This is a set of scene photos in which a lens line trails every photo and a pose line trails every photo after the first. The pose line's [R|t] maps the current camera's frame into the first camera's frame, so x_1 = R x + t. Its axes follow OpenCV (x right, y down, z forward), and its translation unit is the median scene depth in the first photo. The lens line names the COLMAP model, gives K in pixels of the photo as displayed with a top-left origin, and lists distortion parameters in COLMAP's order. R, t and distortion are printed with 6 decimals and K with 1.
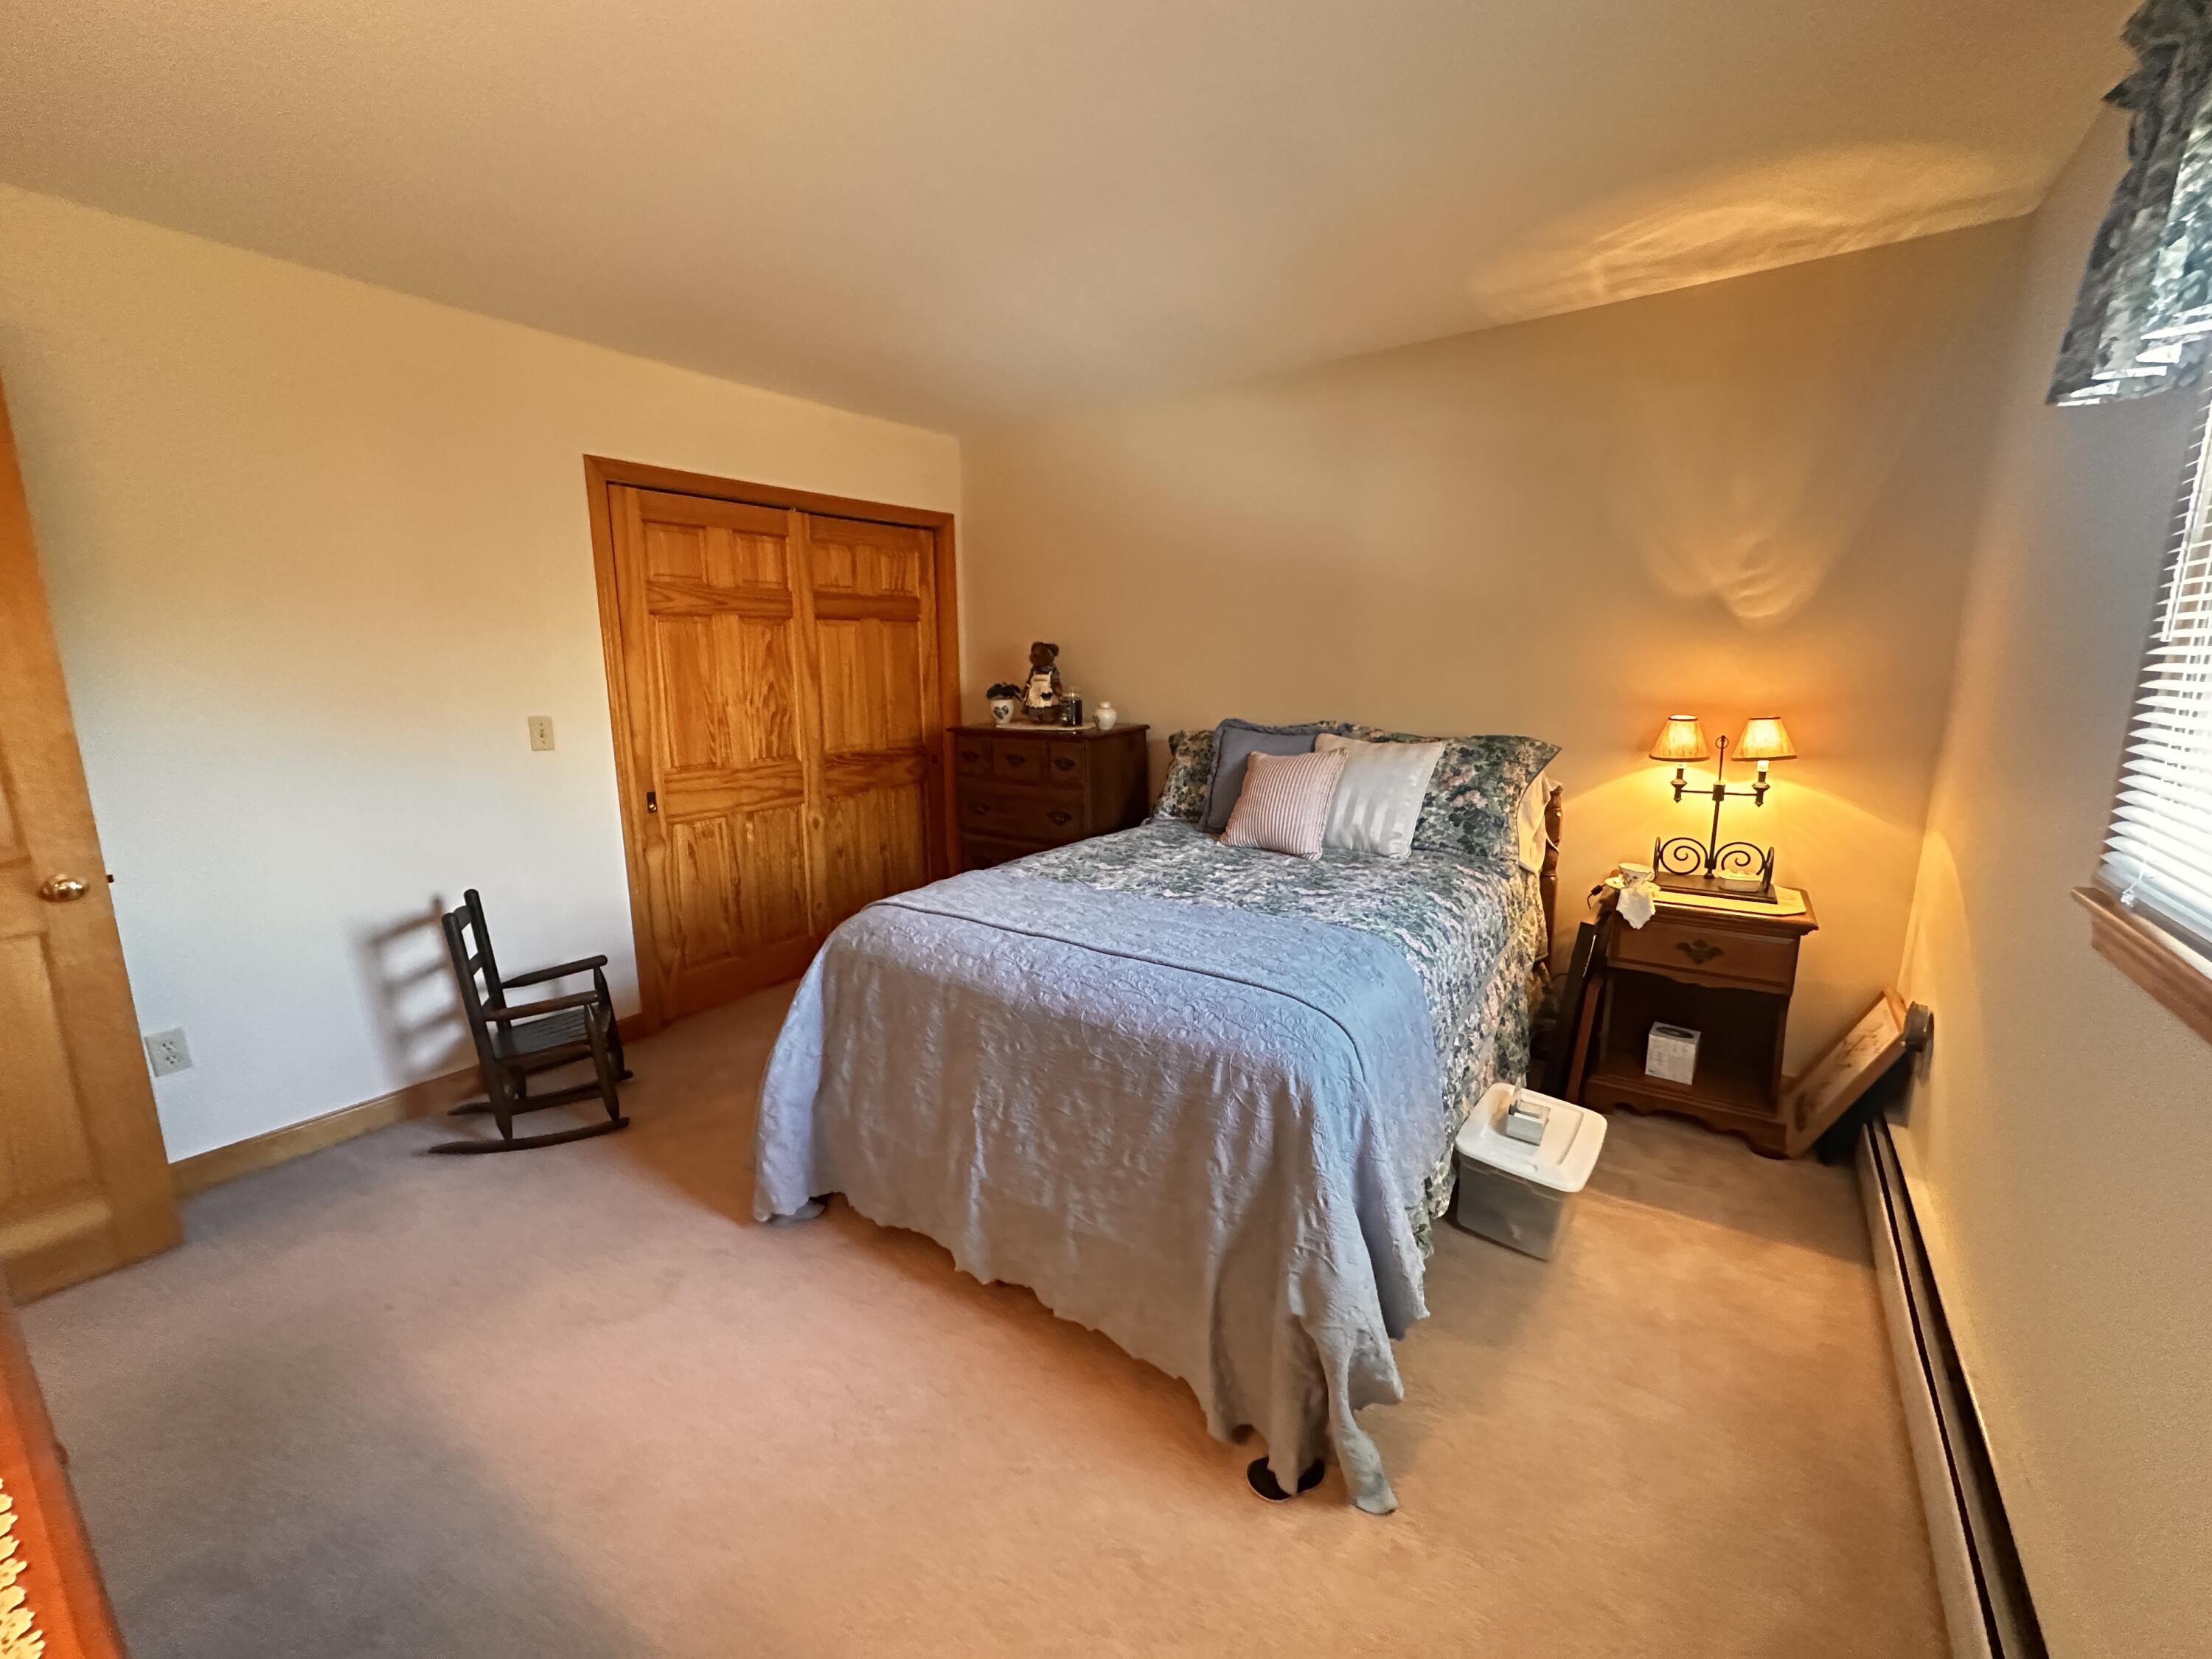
lens RADIAL K [[882.8, 0, 1106.8], [0, 882.8, 816.8], [0, 0, 1]] dist [0.002966, -0.000899]
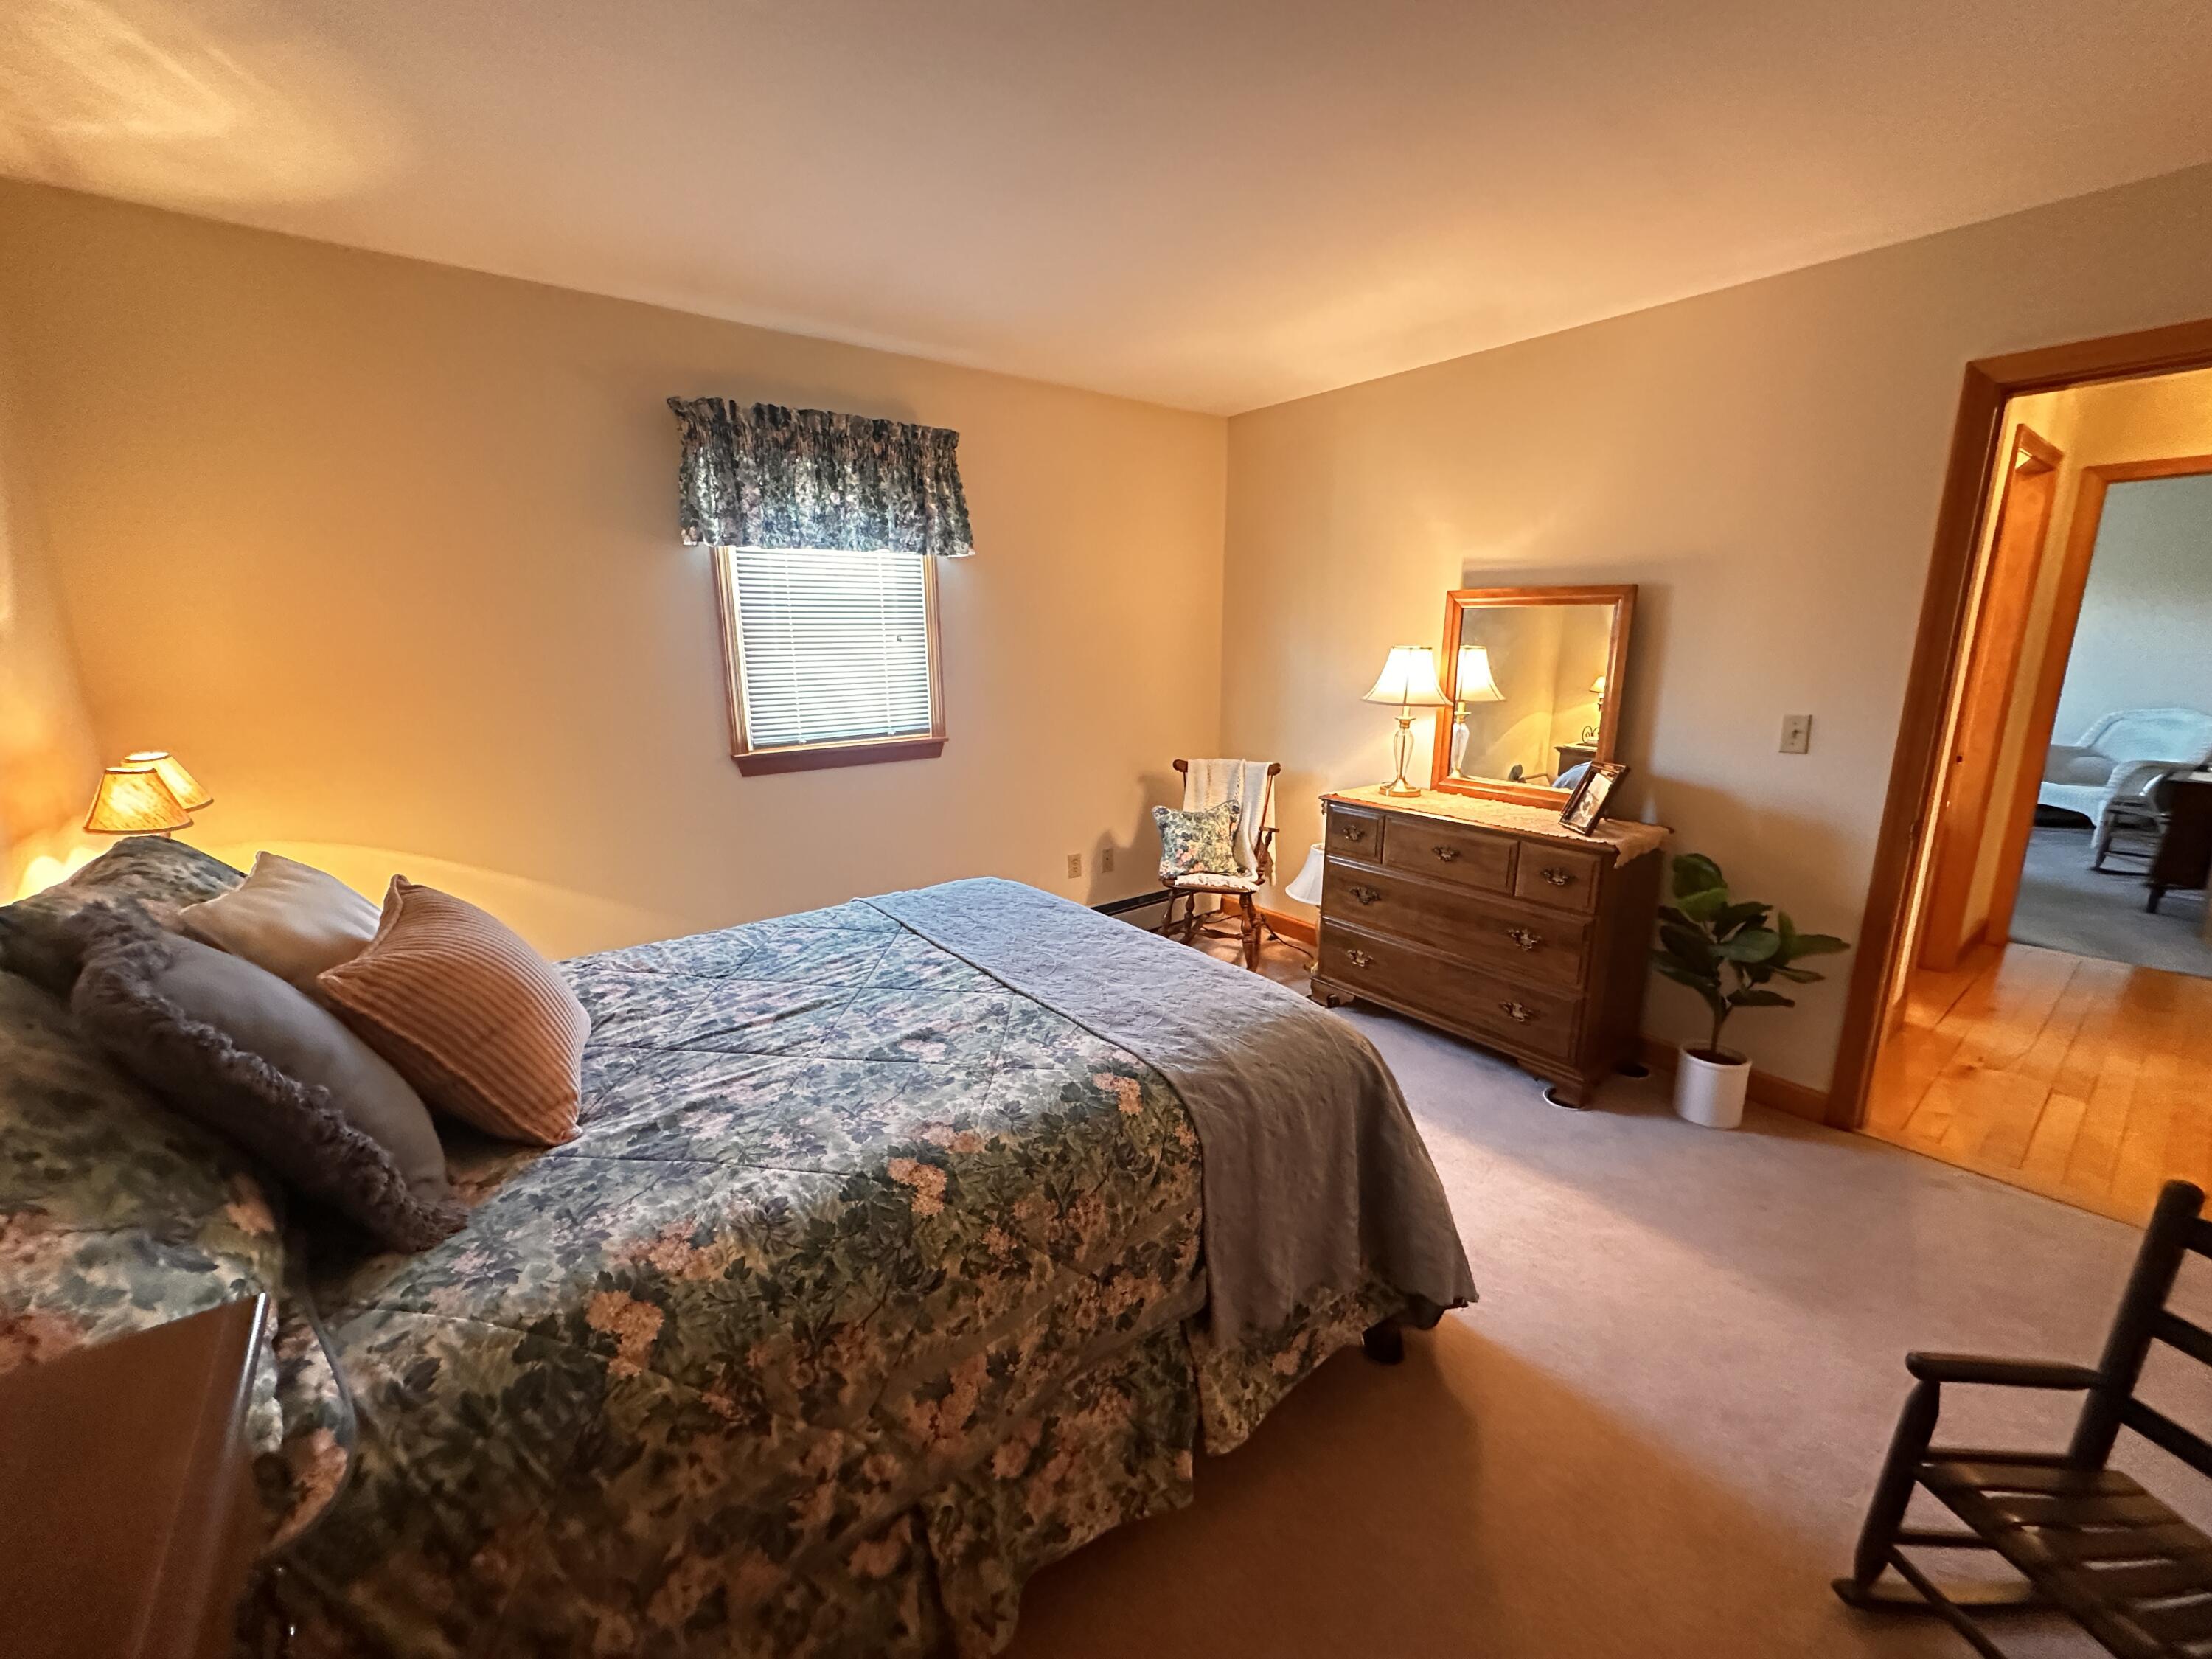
lens RADIAL K [[882.8, 0, 1107.8], [0, 882.8, 824.5], [0, 0, 1]] dist [0.002966, -0.000899]
pose [[-0.956590, -0.053913, 0.286408, -0.264423], [0.061630, 0.923095, 0.379602, -0.285556], [-0.284847, 0.380774, -0.879701, 1.402871]]
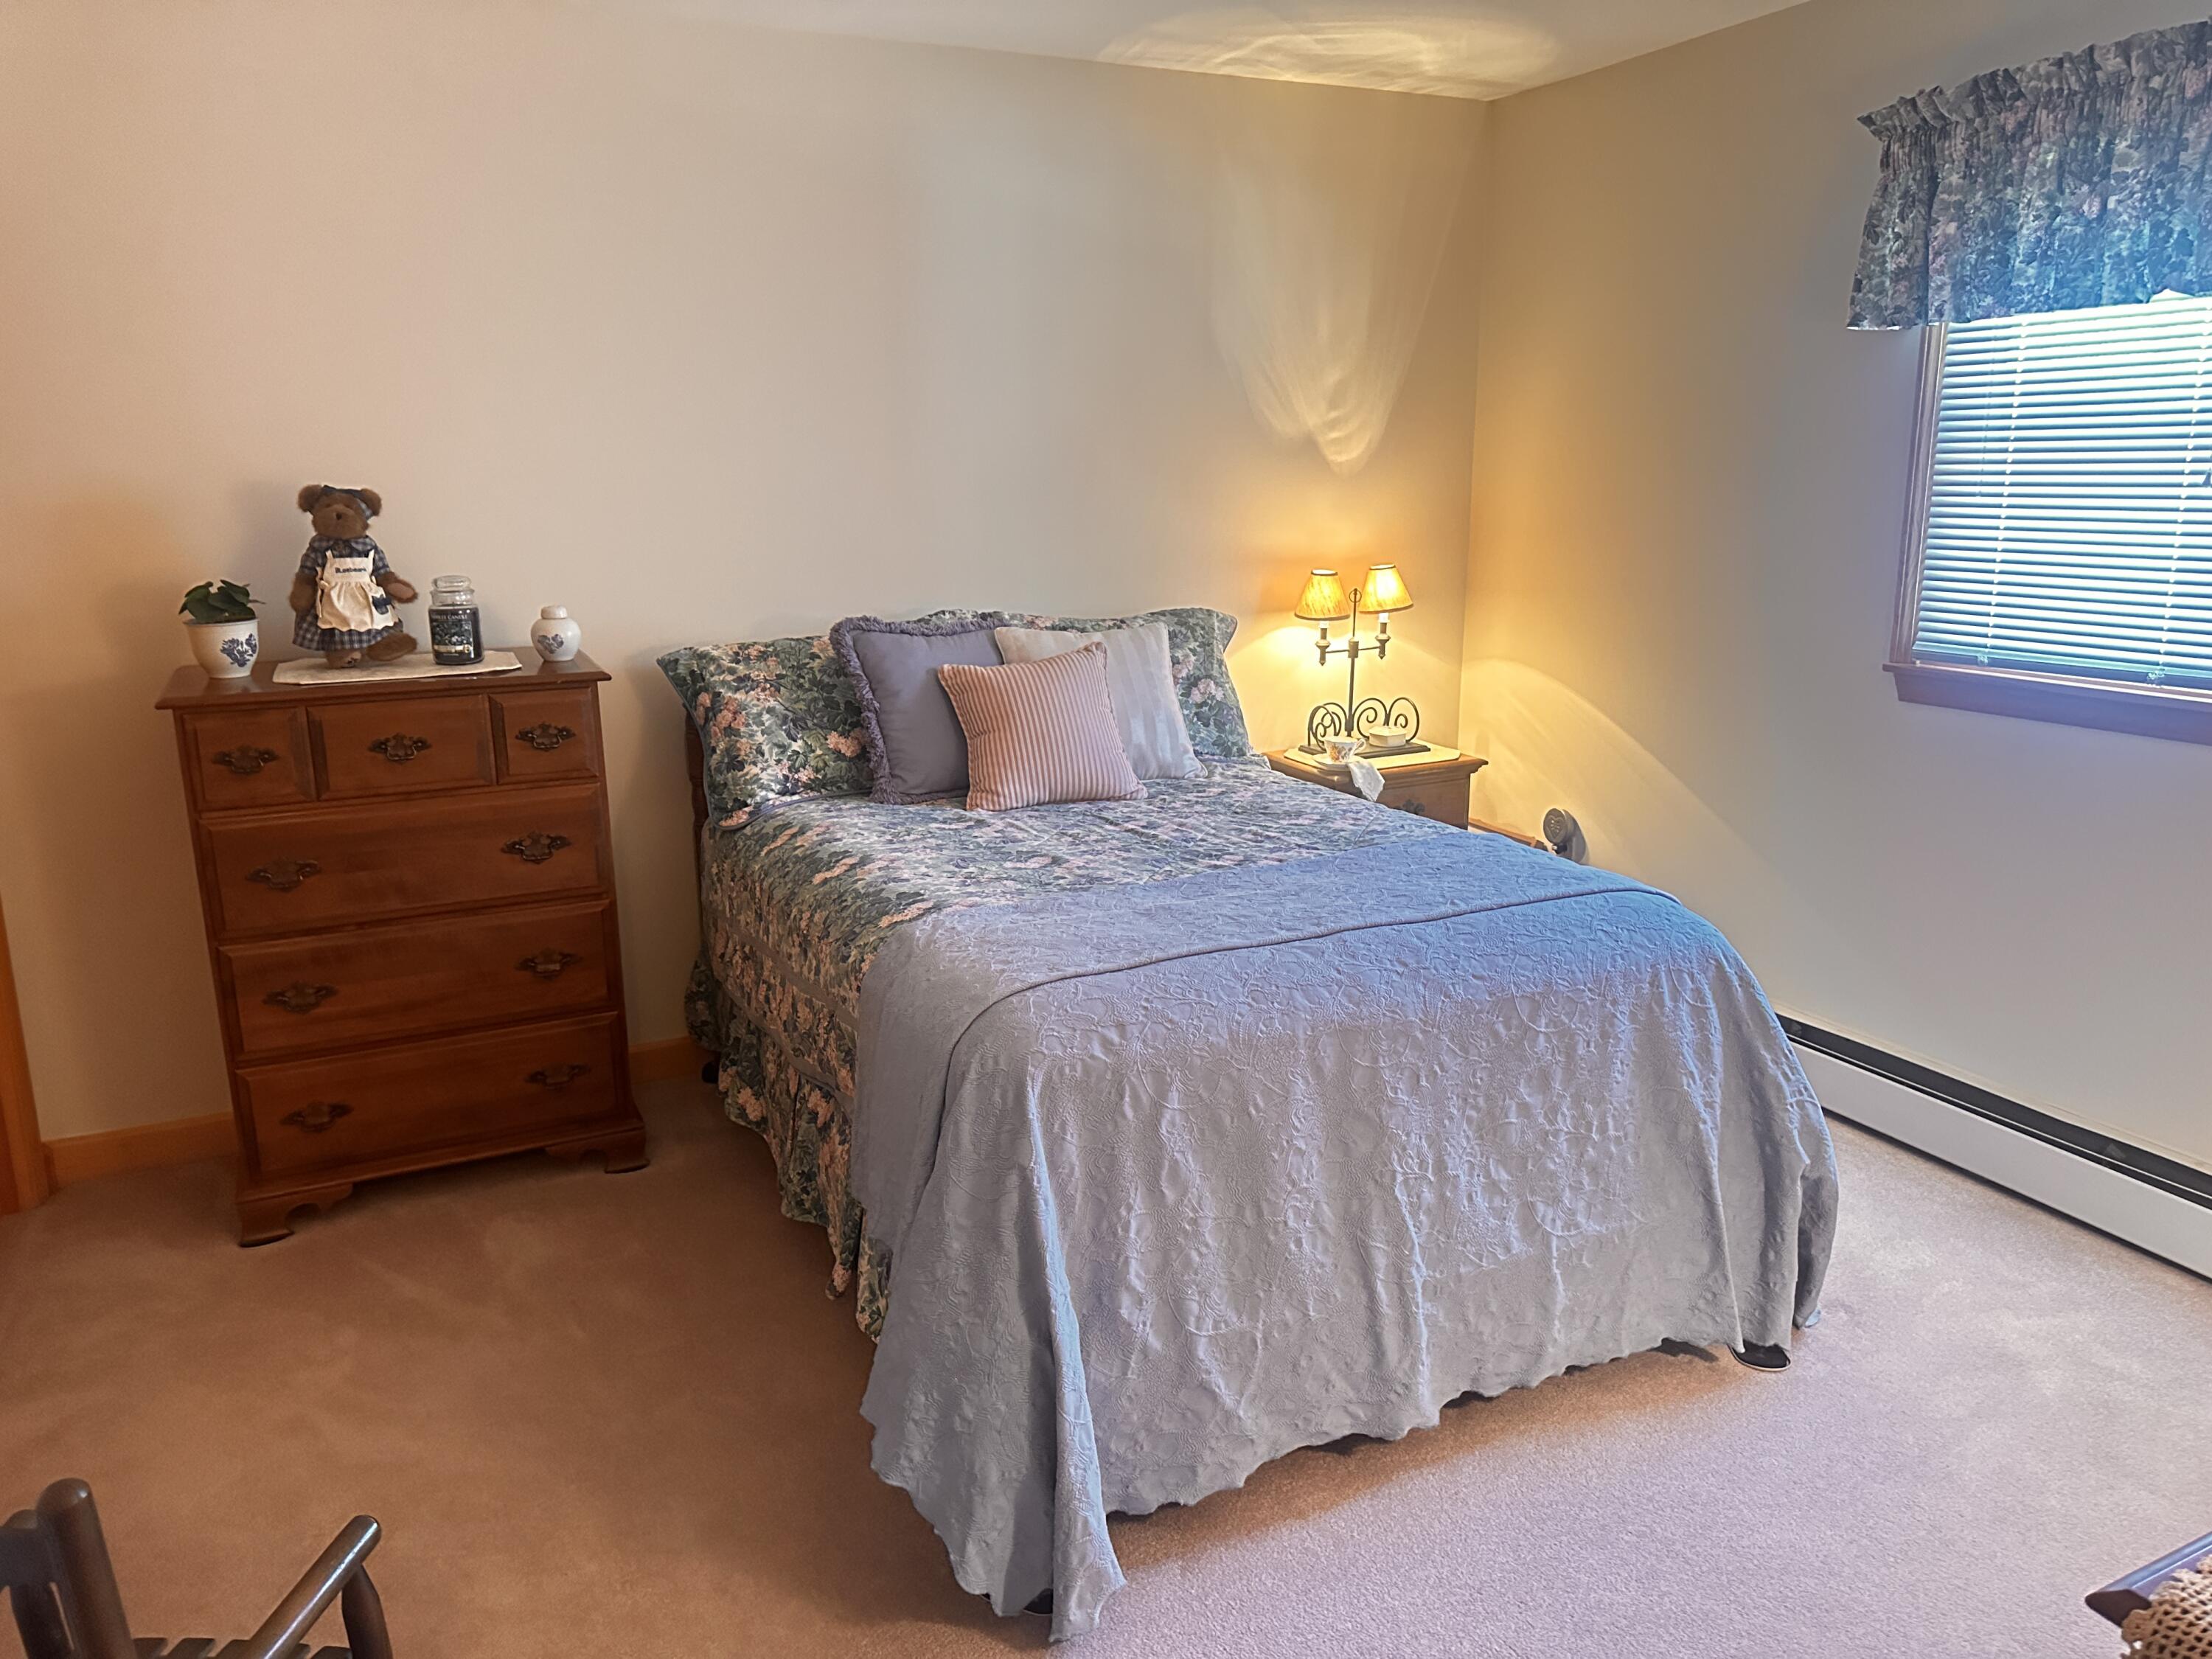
lens RADIAL K [[1564.0, 0, 1099.7], [0, 1564.0, 827.2], [0, 0, 1]] dist [0.061071, -0.072026]
pose [[0.484568, -0.192445, 0.853322, -0.894500], [0.163439, 0.978240, 0.127806, -0.099325], [-0.859350, 0.077536, 0.505476, 0.400993]]
